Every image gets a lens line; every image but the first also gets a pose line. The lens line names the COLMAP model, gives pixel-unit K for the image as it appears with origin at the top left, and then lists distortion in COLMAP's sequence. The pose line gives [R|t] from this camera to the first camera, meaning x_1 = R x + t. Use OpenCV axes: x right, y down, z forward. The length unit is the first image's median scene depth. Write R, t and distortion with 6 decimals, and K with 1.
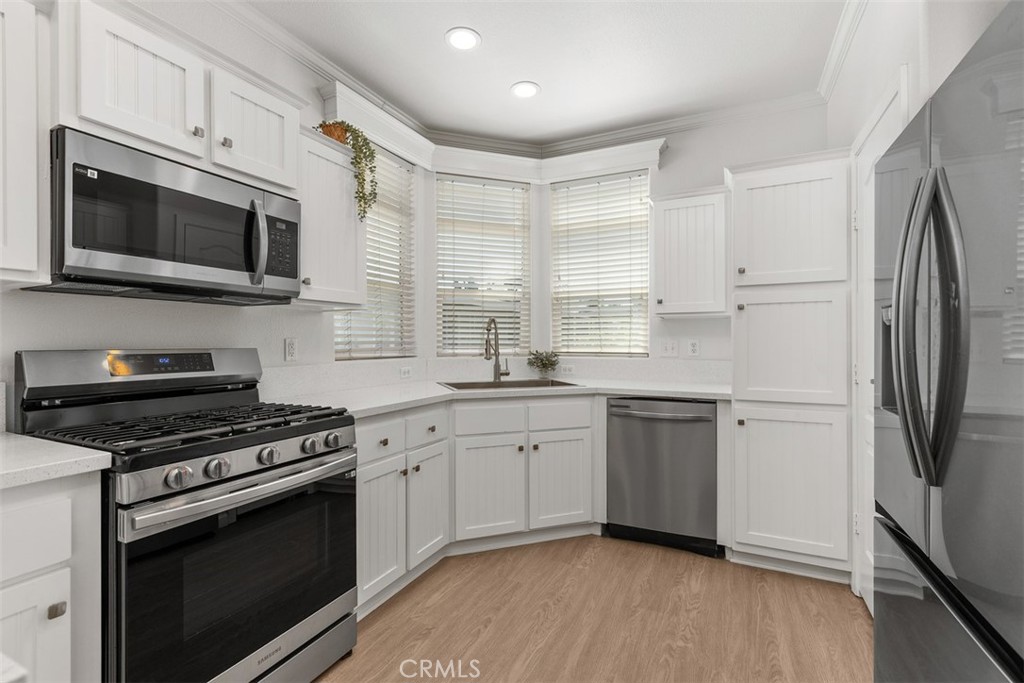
lens RADIAL K [[461.3, 0, 514.3], [0, 461.3, 340.0], [0, 0, 1]] dist [-0.000844, 0.001162]
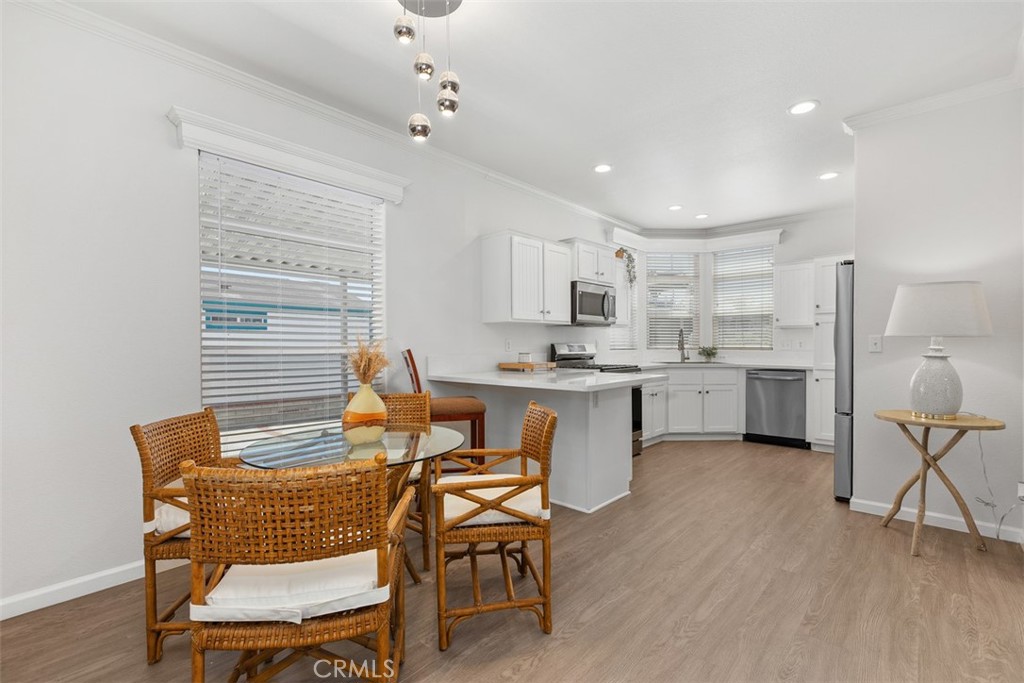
lens RADIAL K [[461.3, 0, 505.9], [0, 461.3, 345.6], [0, 0, 1]] dist [-0.000844, 0.001162]
pose [[0.954716, 0.001237, -0.297517, -0.235850], [0.001126, 0.999969, 0.007774, 0.008166], [0.297517, -0.007757, 0.954685, -1.455011]]
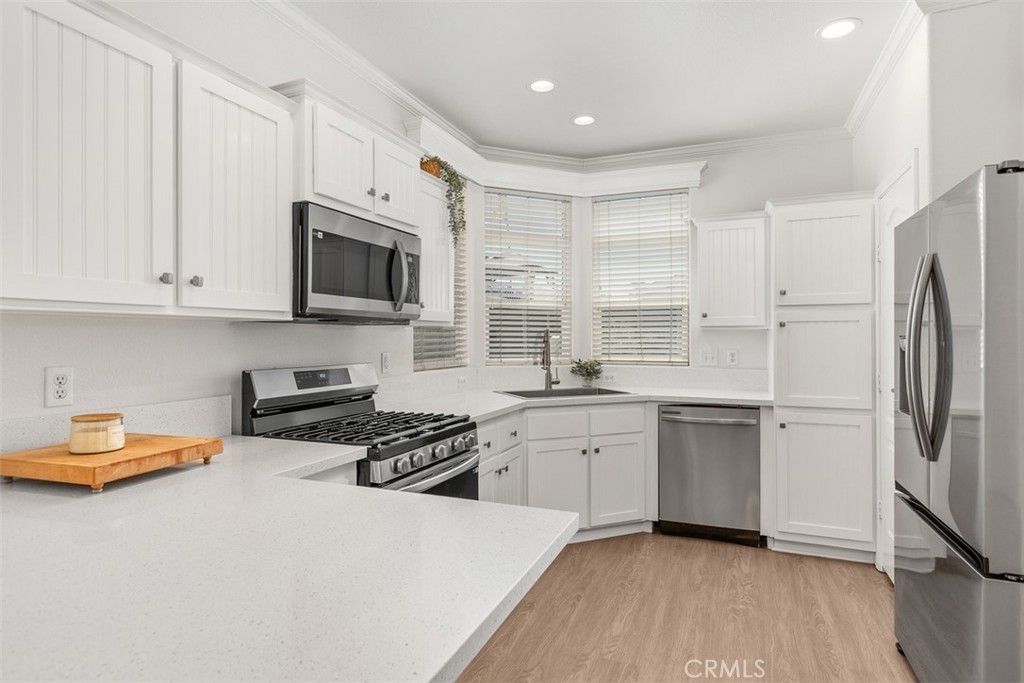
lens RADIAL K [[551.4, 0, 516.9], [0, 551.4, 334.1], [0, 0, 1]] dist [0.000091, 0.001086]
pose [[0.998000, 0.001468, 0.063190, -0.263358], [-0.001195, 0.999990, -0.004358, -0.042919], [-0.063196, 0.004274, 0.997992, -0.336613]]
